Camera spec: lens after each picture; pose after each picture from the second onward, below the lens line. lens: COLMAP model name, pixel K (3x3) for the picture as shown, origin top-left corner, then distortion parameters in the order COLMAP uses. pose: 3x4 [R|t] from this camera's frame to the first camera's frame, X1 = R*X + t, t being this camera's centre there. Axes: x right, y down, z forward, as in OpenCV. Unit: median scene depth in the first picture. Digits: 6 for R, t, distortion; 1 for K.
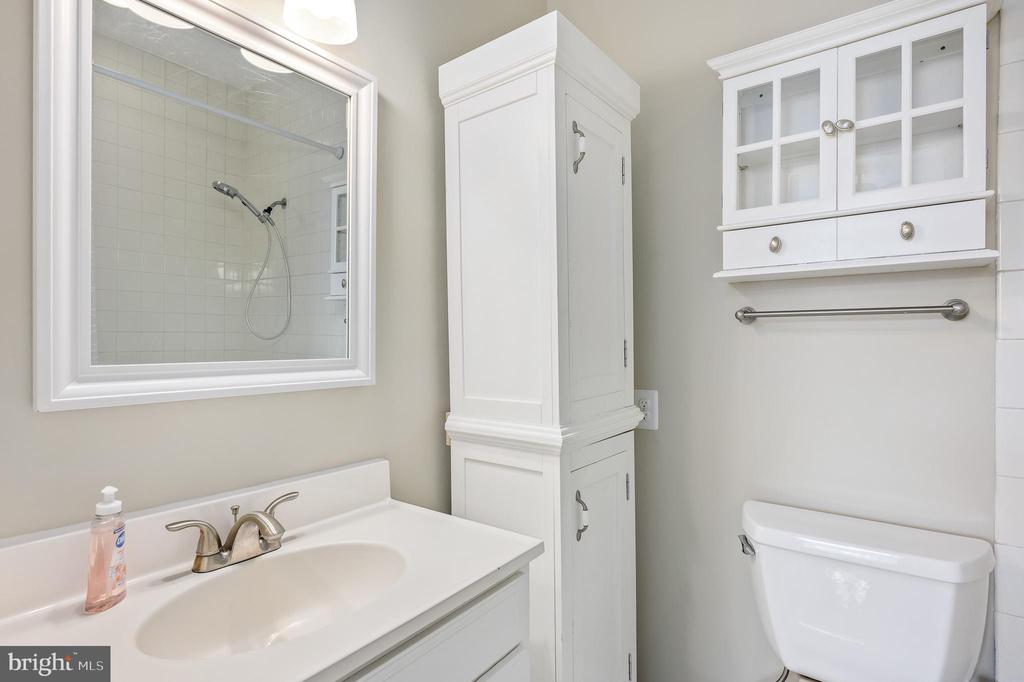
lens RADIAL K [[511.7, 0, 514.7], [0, 511.7, 346.3], [0, 0, 1]] dist [0.000825, 0.001057]
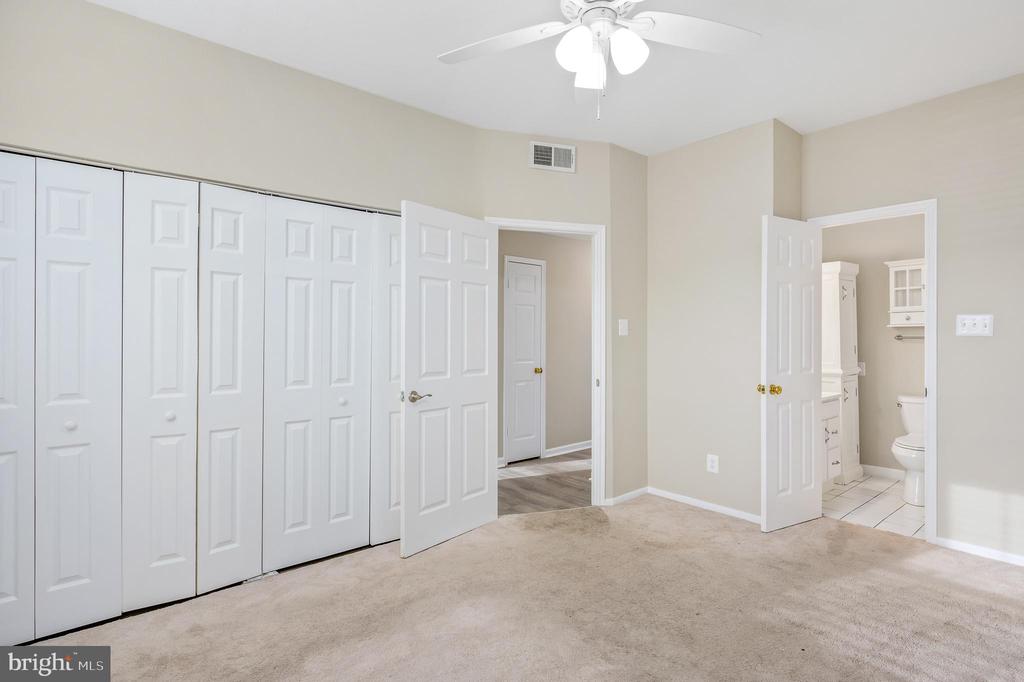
lens RADIAL K [[511.7, 0, 506.9], [0, 511.7, 337.6], [0, 0, 1]] dist [0.000825, 0.001057]
pose [[0.969627, -0.010413, -0.244367, -1.198698], [0.010643, 0.999943, -0.000380, -0.091099], [0.244357, -0.002232, 0.969683, -2.841818]]
